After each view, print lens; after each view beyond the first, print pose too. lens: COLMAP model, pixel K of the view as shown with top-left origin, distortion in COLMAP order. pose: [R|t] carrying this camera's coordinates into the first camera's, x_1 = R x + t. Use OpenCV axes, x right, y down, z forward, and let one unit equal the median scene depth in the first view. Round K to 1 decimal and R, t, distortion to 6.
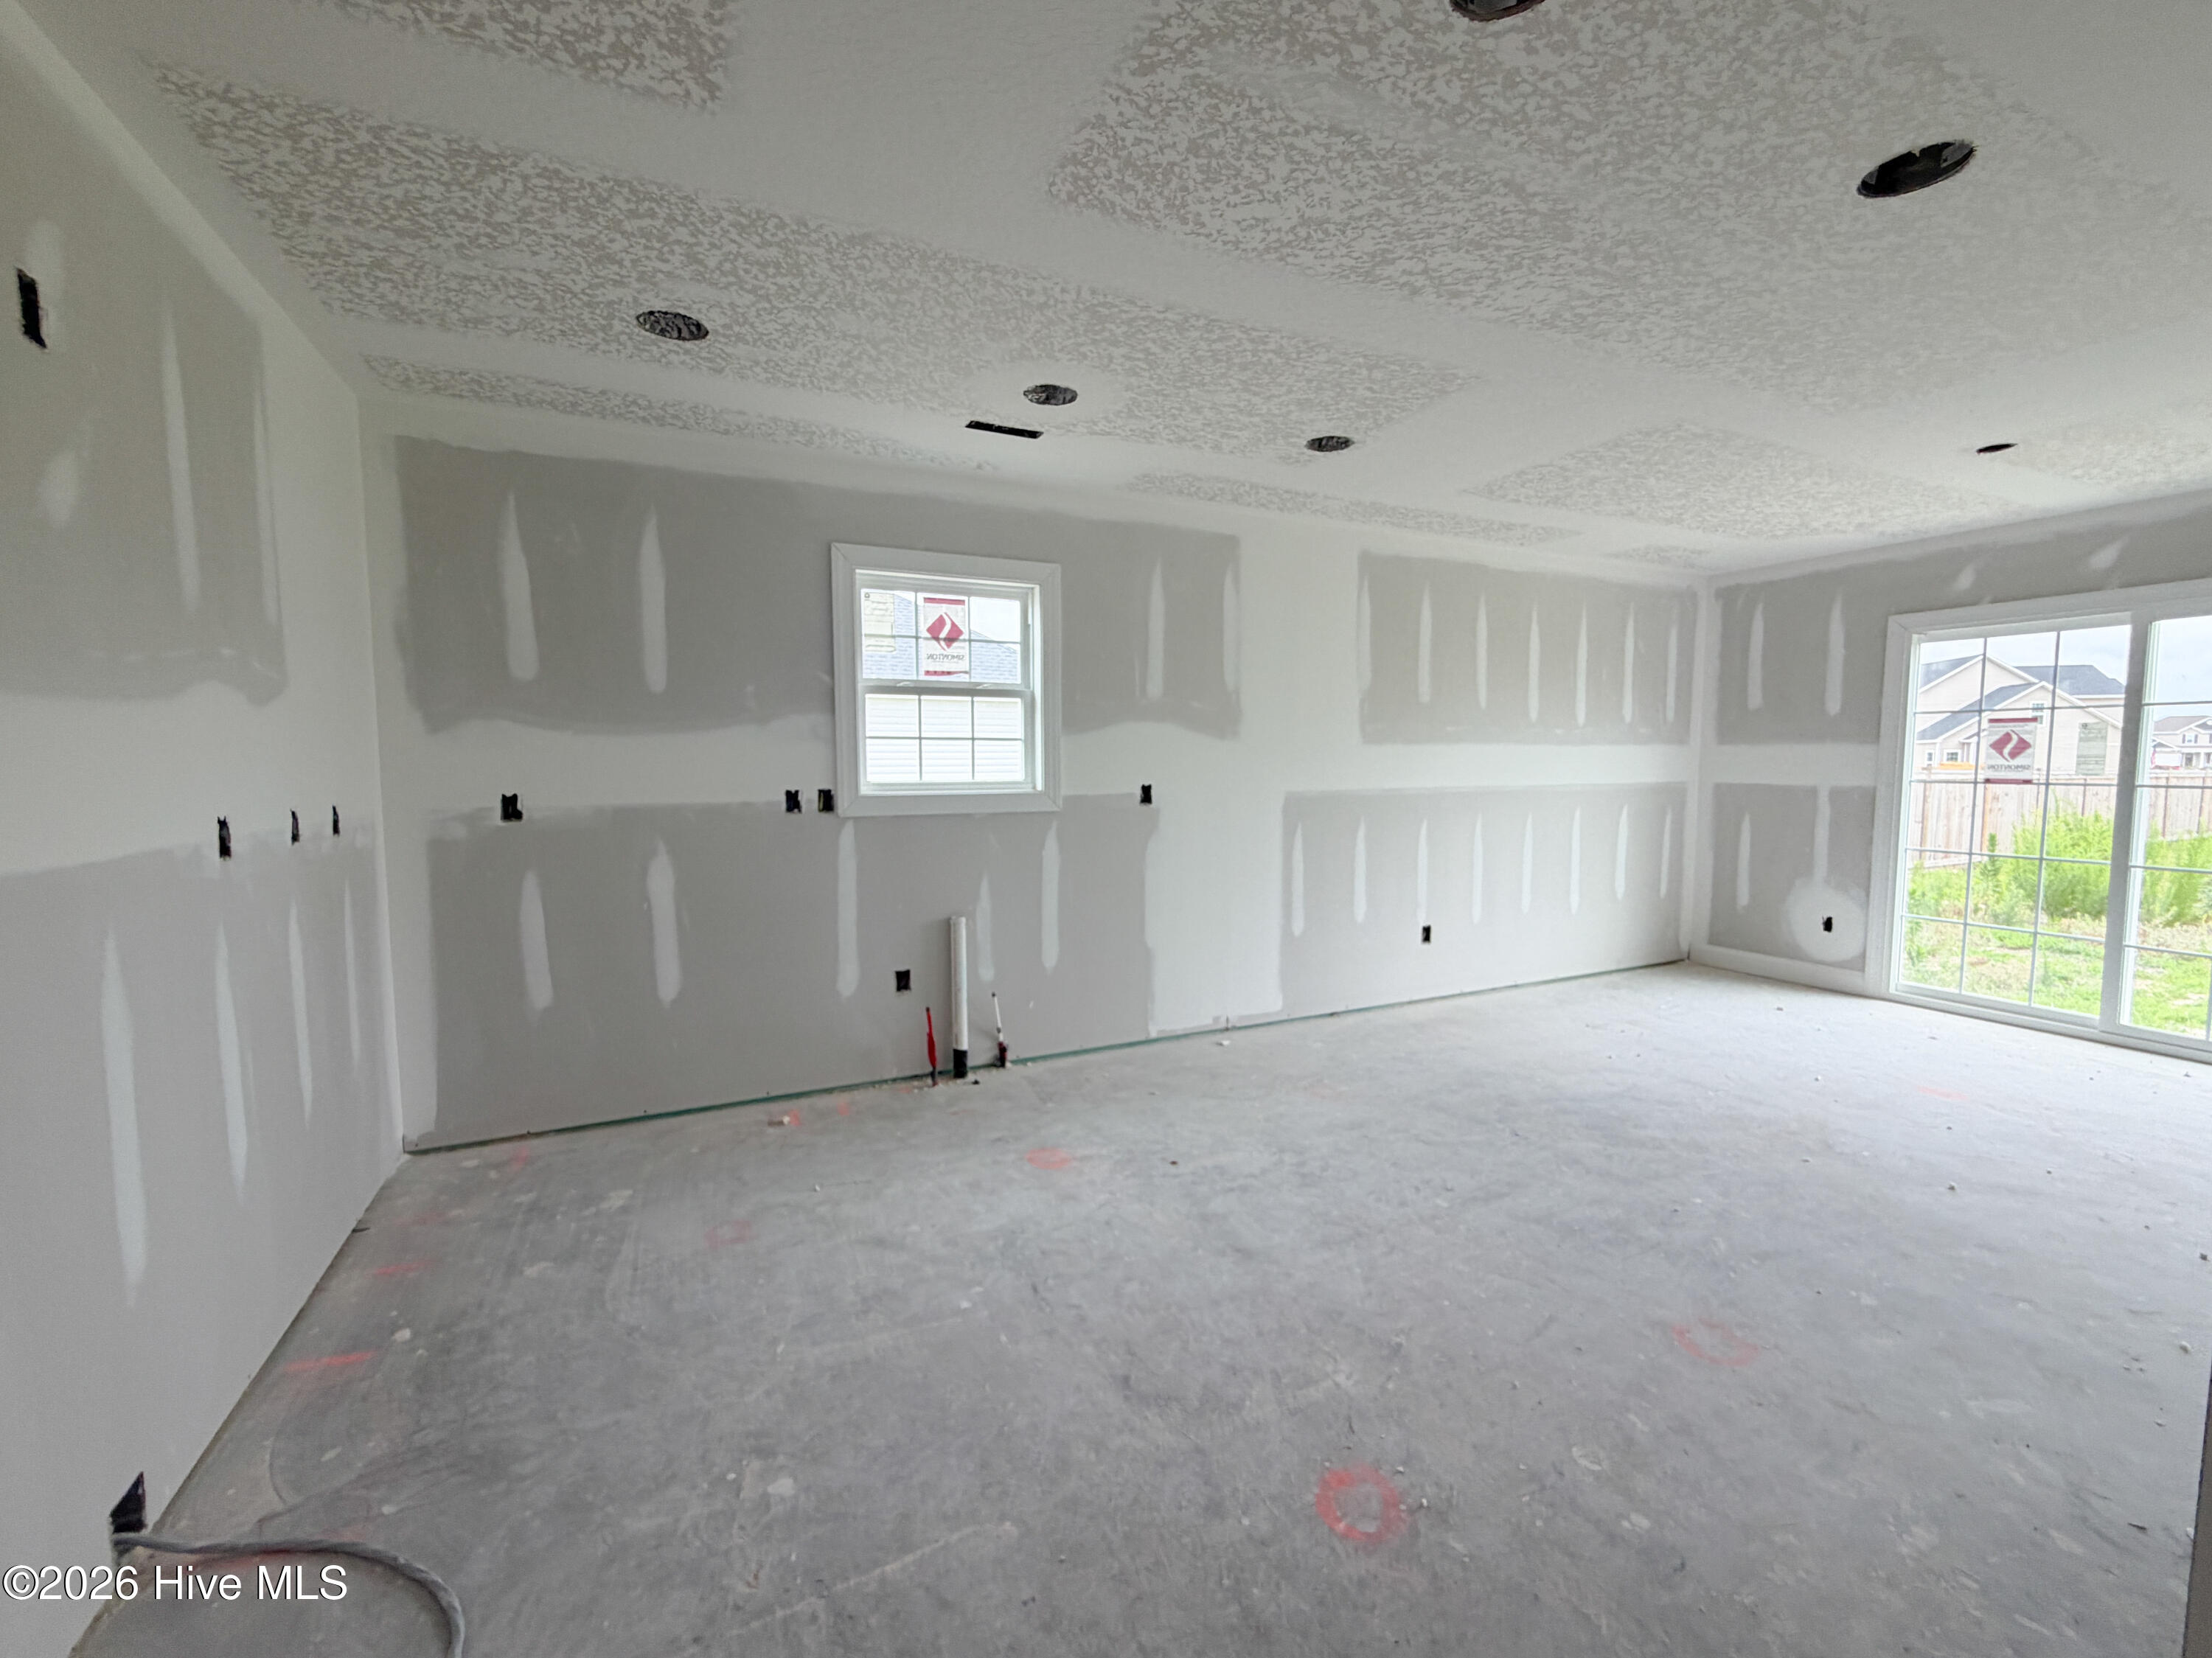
lens RADIAL K [[882.7, 0, 1105.0], [0, 882.7, 822.2], [0, 0, 1]] dist [-0.001422, -0.000453]
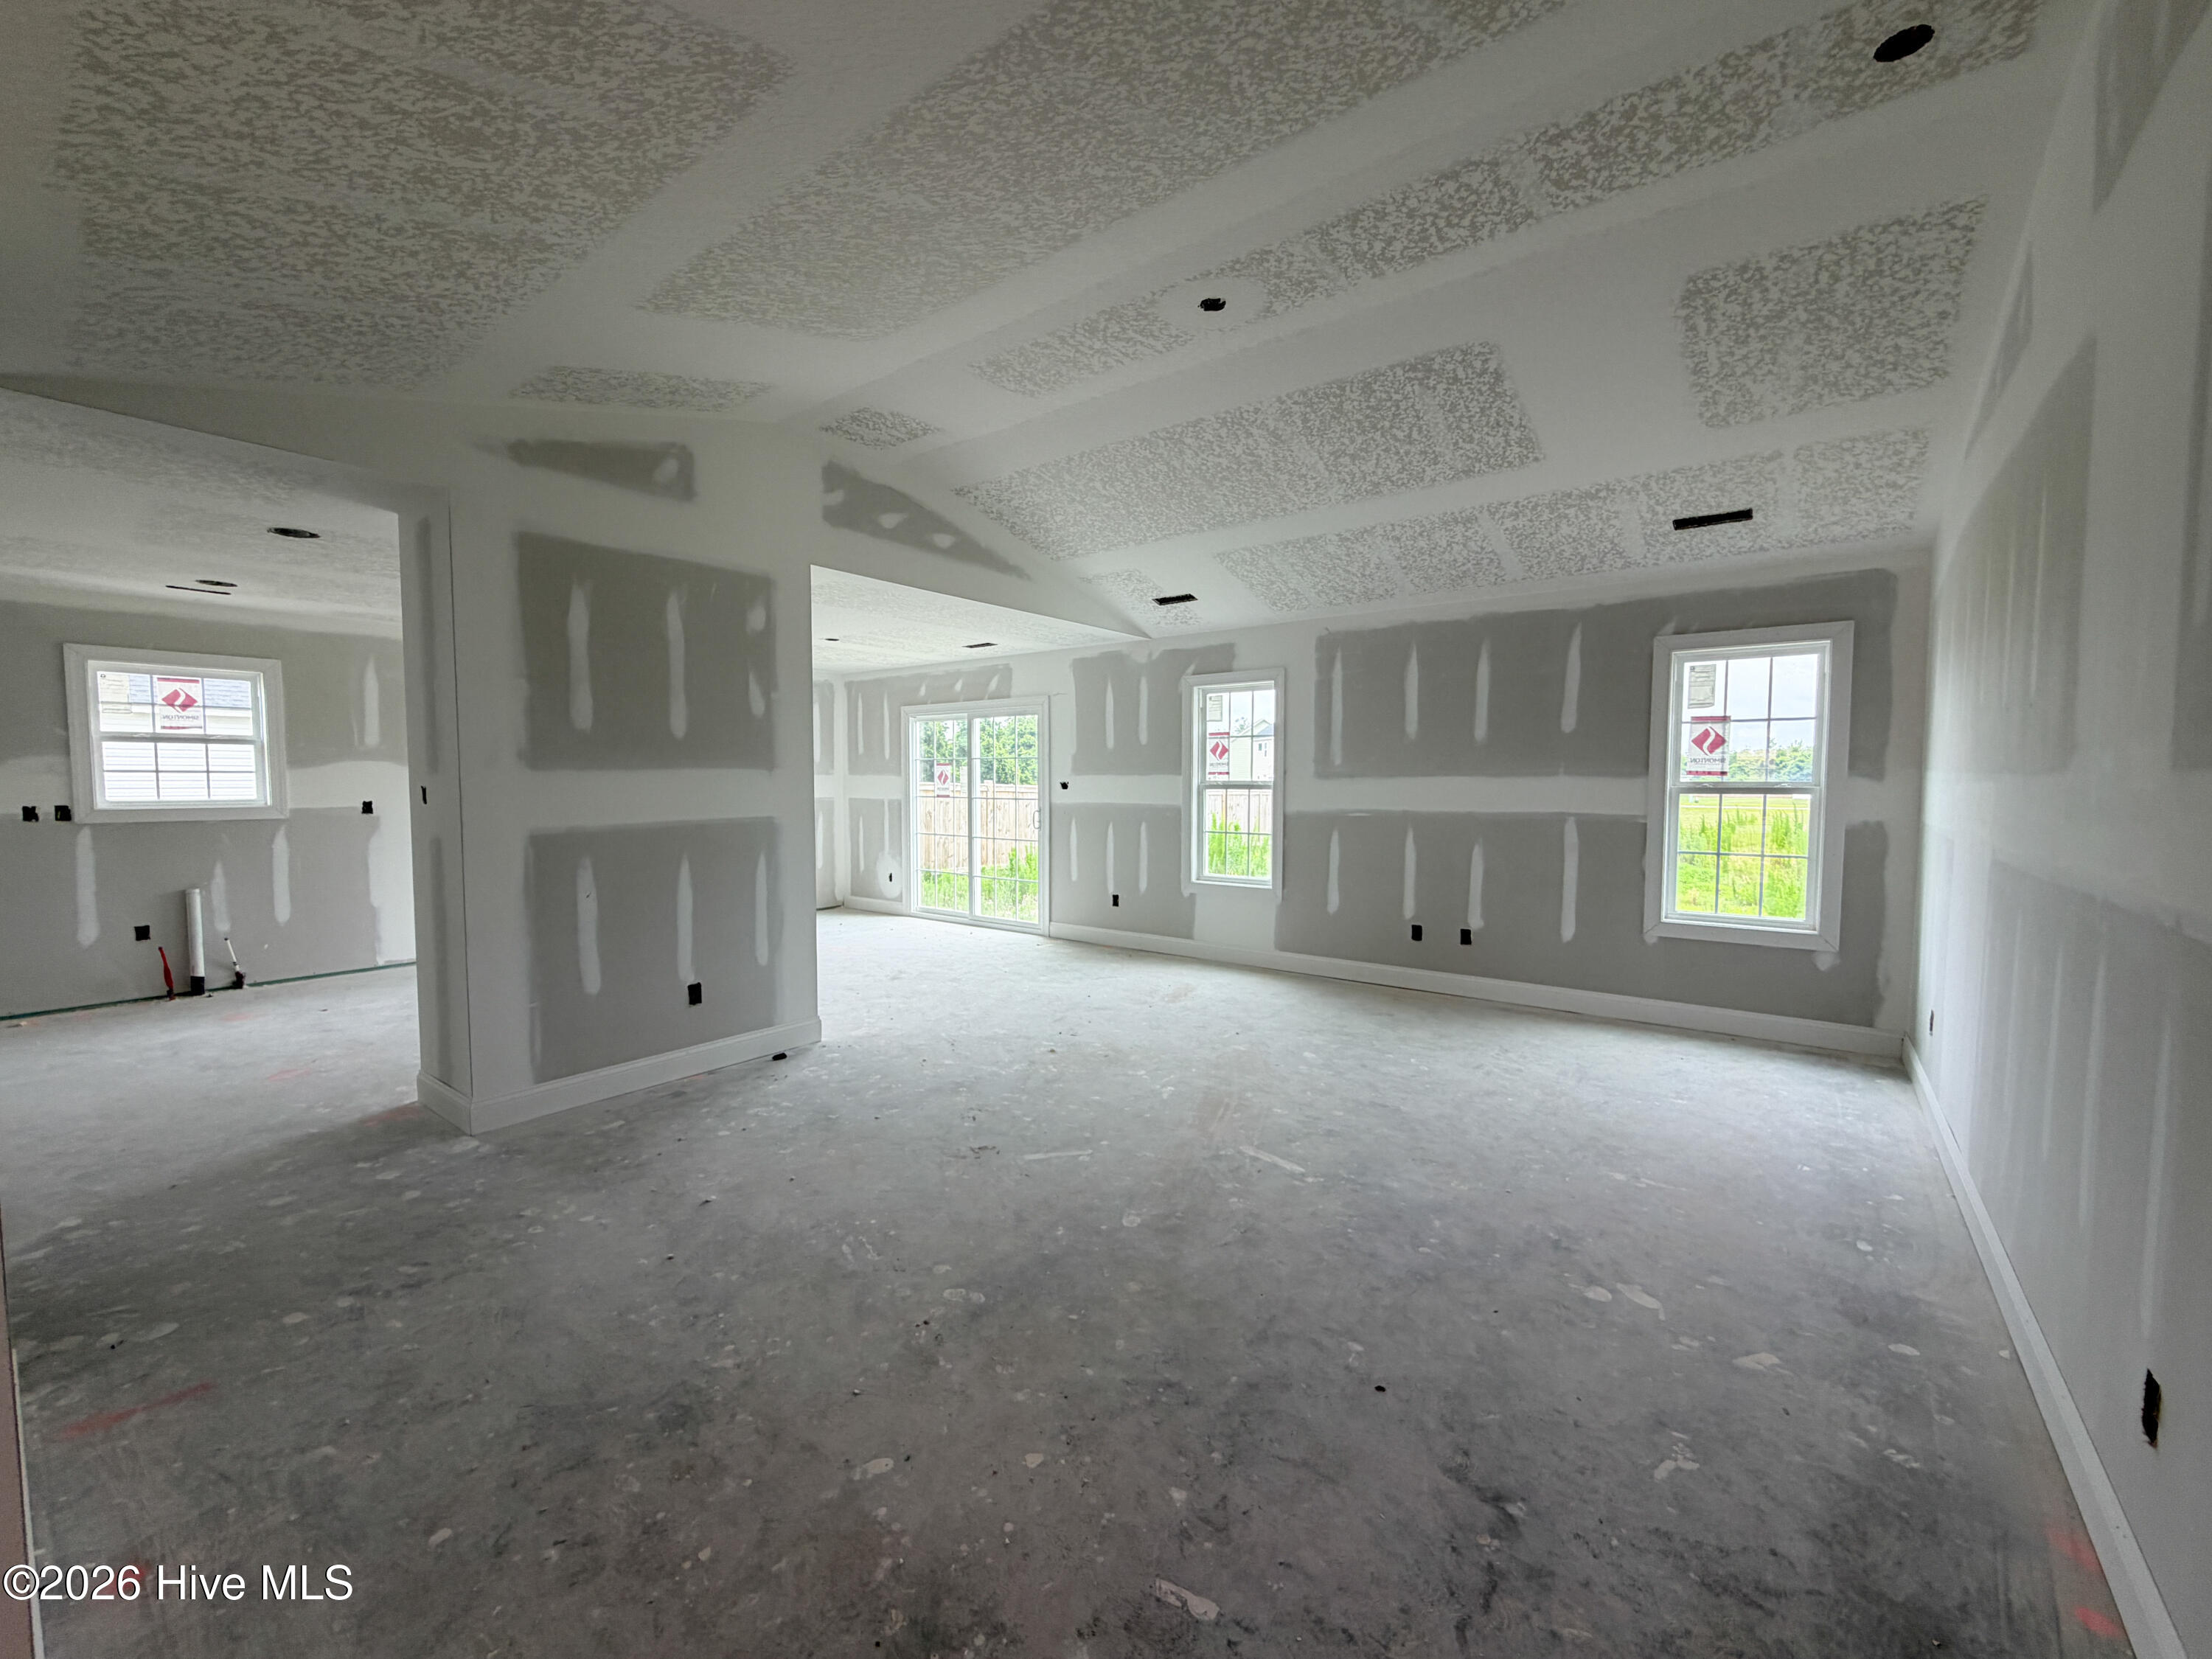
lens RADIAL K [[882.8, 0, 1109.1], [0, 882.8, 826.5], [0, 0, 1]] dist [-0.001422, -0.000453]
pose [[0.898110, -0.021965, 0.439222, 0.574504], [0.032256, 0.999352, -0.015979, 0.073794], [-0.438587, 0.028519, 0.898236, -1.034519]]
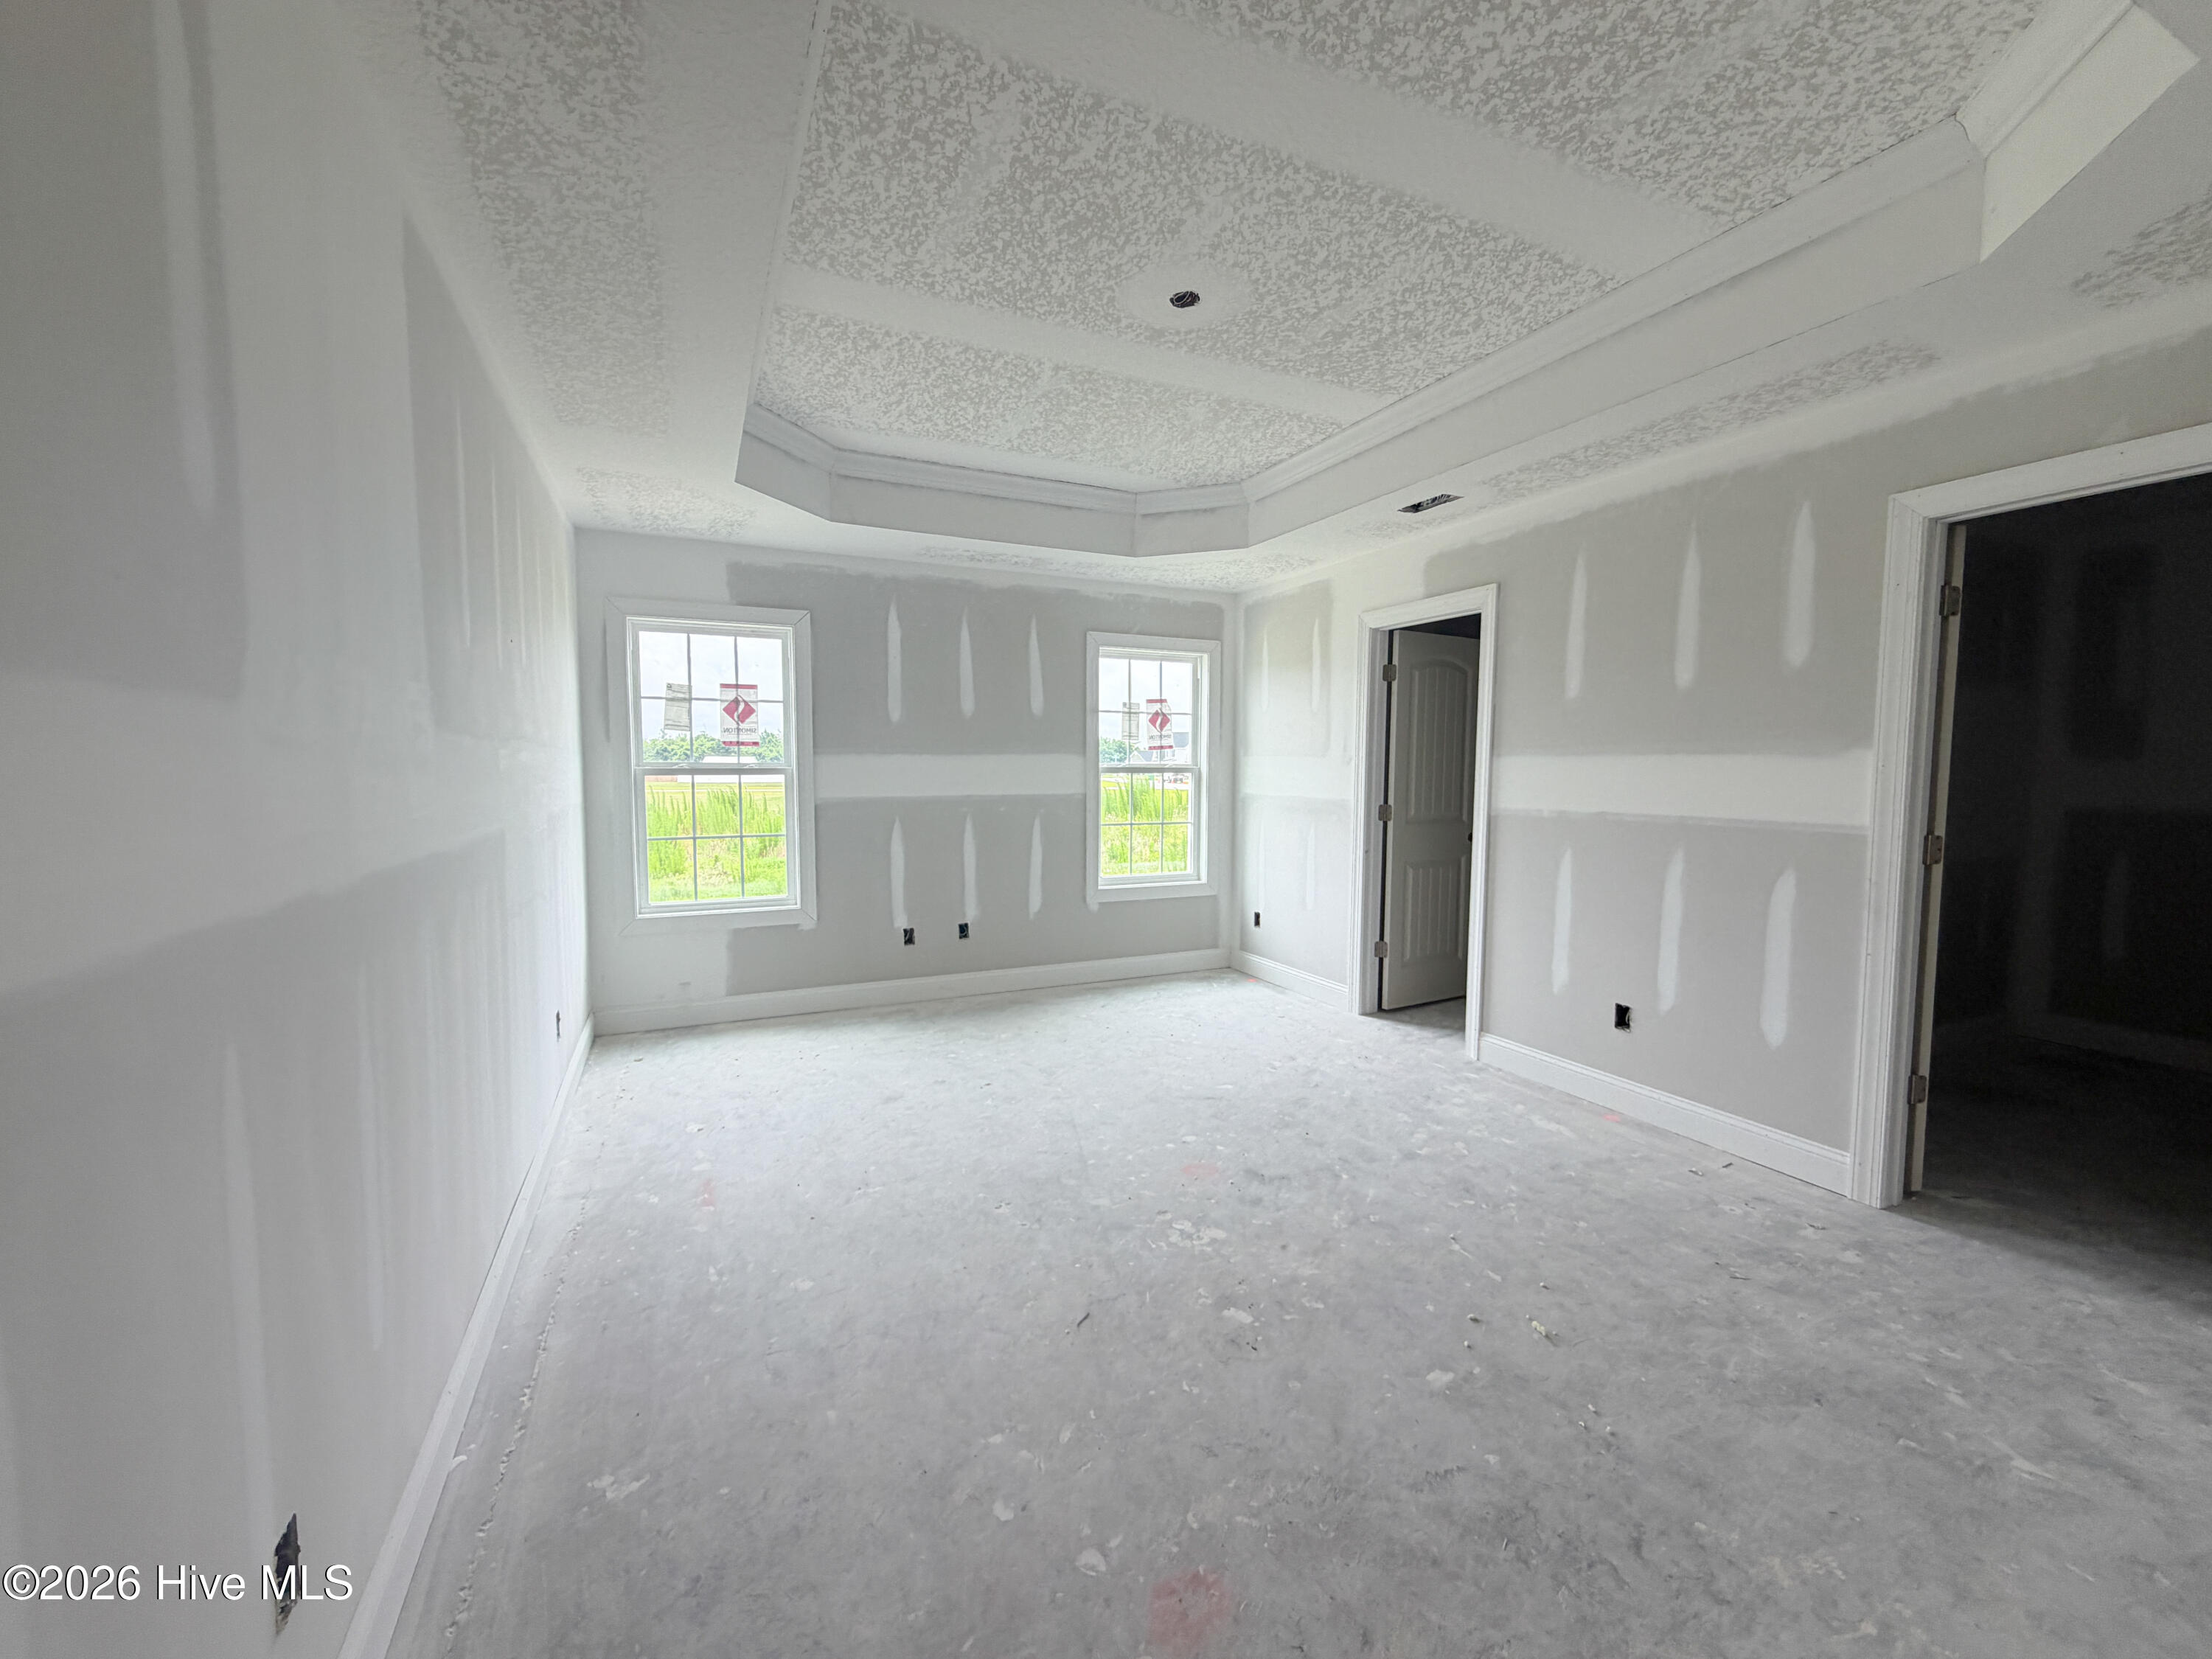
lens RADIAL K [[1058.1, 0, 1096.0], [0, 1058.1, 842.0], [0, 0, 1]] dist [0.000150, 0.000433]
pose [[-0.037978, -0.075902, 0.996392, -1.937442], [0.077232, 0.993906, 0.078656, -0.319933], [-0.996290, 0.079940, -0.031885, 3.955840]]
